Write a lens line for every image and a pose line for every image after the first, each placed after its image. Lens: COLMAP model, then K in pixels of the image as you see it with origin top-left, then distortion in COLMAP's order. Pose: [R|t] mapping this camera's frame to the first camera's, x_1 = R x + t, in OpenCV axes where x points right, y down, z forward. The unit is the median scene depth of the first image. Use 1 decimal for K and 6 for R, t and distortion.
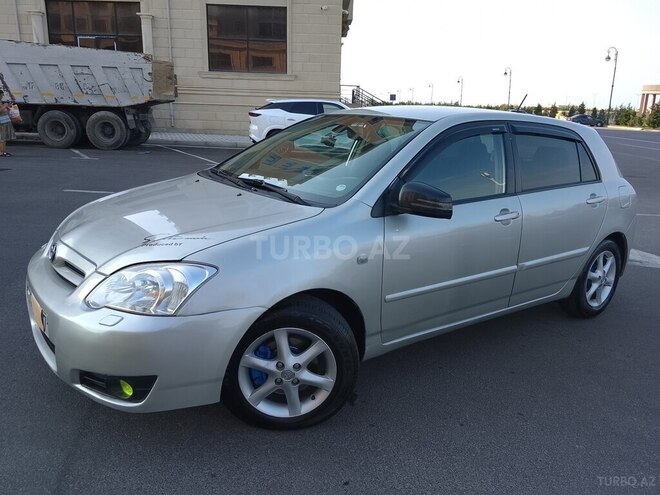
lens RADIAL K [[519.7, 0, 333.6], [0, 519.7, 248.3], [0, 0, 1]] dist [0.085370, -0.105175]
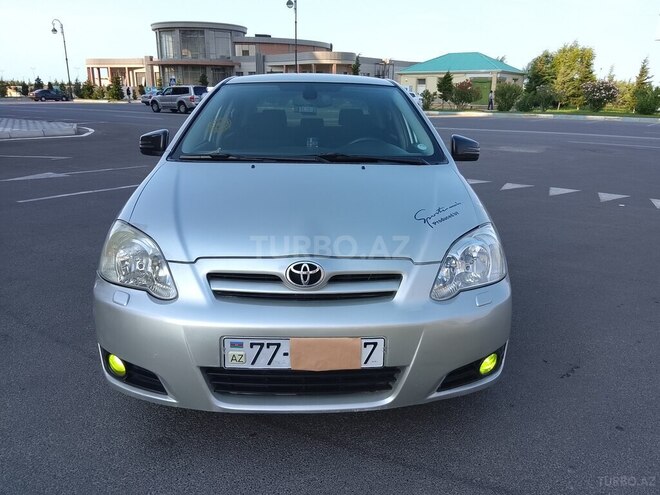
lens RADIAL K [[524.6, 0, 332.9], [0, 524.6, 246.8], [0, 0, 1]] dist [0.076735, -0.115544]
pose [[0.575992, -0.259572, 0.775149, -0.459951], [0.227106, 0.961729, 0.153295, -0.057634], [-0.785275, 0.087744, 0.612898, 0.218877]]
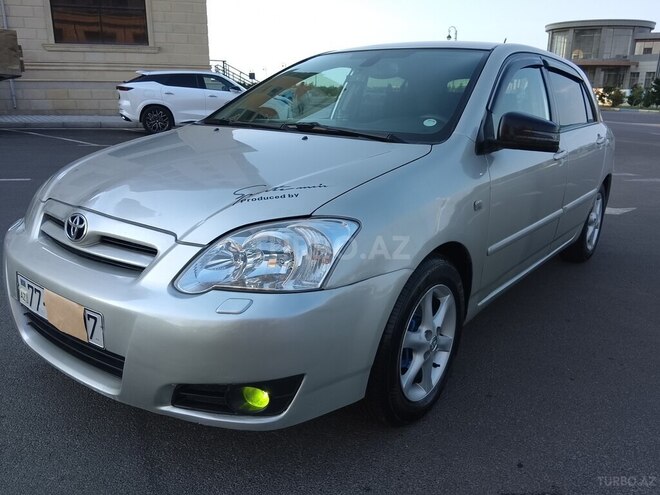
lens RADIAL K [[524.6, 0, 332.9], [0, 524.6, 246.8], [0, 0, 1]] dist [0.076735, -0.115544]
pose [[0.963432, -0.094007, 0.250920, -0.163874], [0.086855, 0.995439, 0.039454, 0.014973], [-0.253484, -0.016218, 0.967204, 0.102422]]
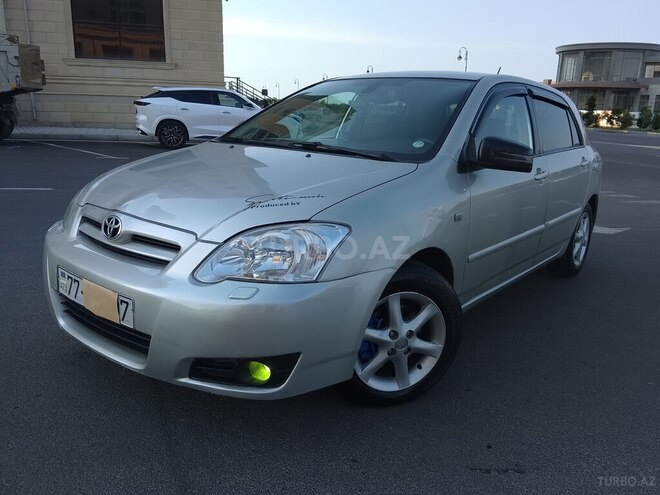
lens RADIAL K [[524.6, 0, 332.9], [0, 524.6, 246.8], [0, 0, 1]] dist [0.076735, -0.115544]
pose [[0.969012, -0.065251, 0.238240, -0.169394], [0.065023, 0.997845, 0.008825, 0.022659], [-0.238302, 0.006940, 0.971166, 0.050847]]
